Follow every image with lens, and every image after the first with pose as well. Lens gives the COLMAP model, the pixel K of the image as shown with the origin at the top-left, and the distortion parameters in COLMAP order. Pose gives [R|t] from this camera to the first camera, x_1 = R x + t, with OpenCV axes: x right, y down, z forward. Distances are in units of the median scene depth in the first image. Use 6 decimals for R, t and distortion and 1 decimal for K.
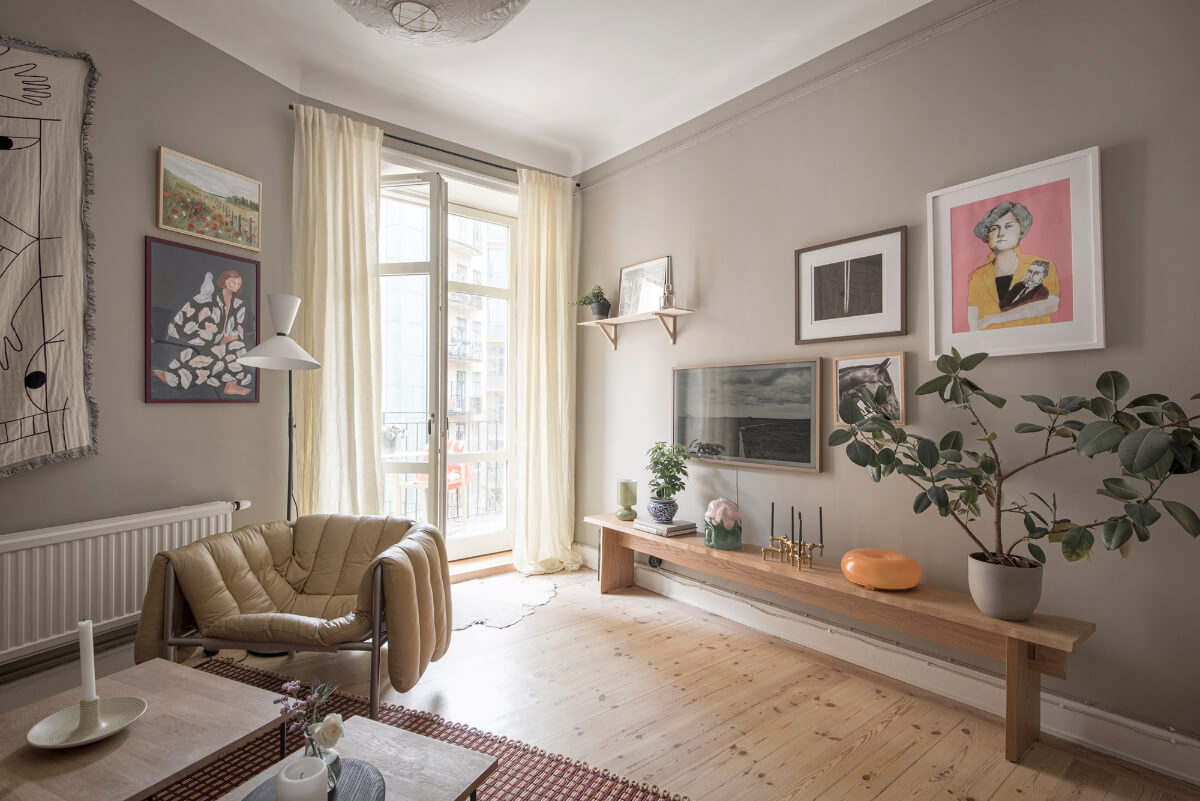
lens RADIAL K [[580.8, 0, 591.0], [0, 580.8, 405.5], [0, 0, 1]] dist [-0.001265, -0.007694]
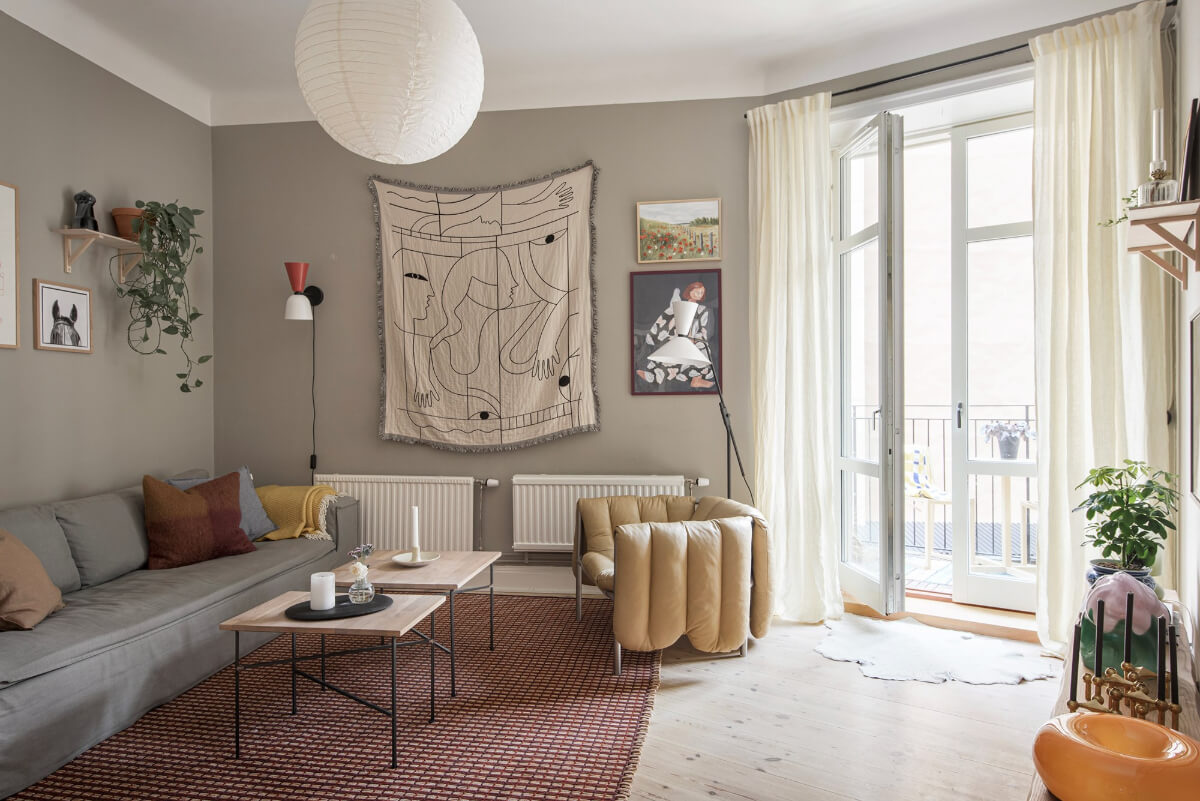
lens RADIAL K [[715.4, 0, 592.6], [0, 715.4, 405.7], [0, 0, 1]] dist [0.015261, -0.024976]
pose [[0.276560, 0.002345, -0.960994, 0.772636], [0.001781, 0.999994, 0.002953, 0.014360], [0.960995, -0.002528, 0.276554, 0.420482]]
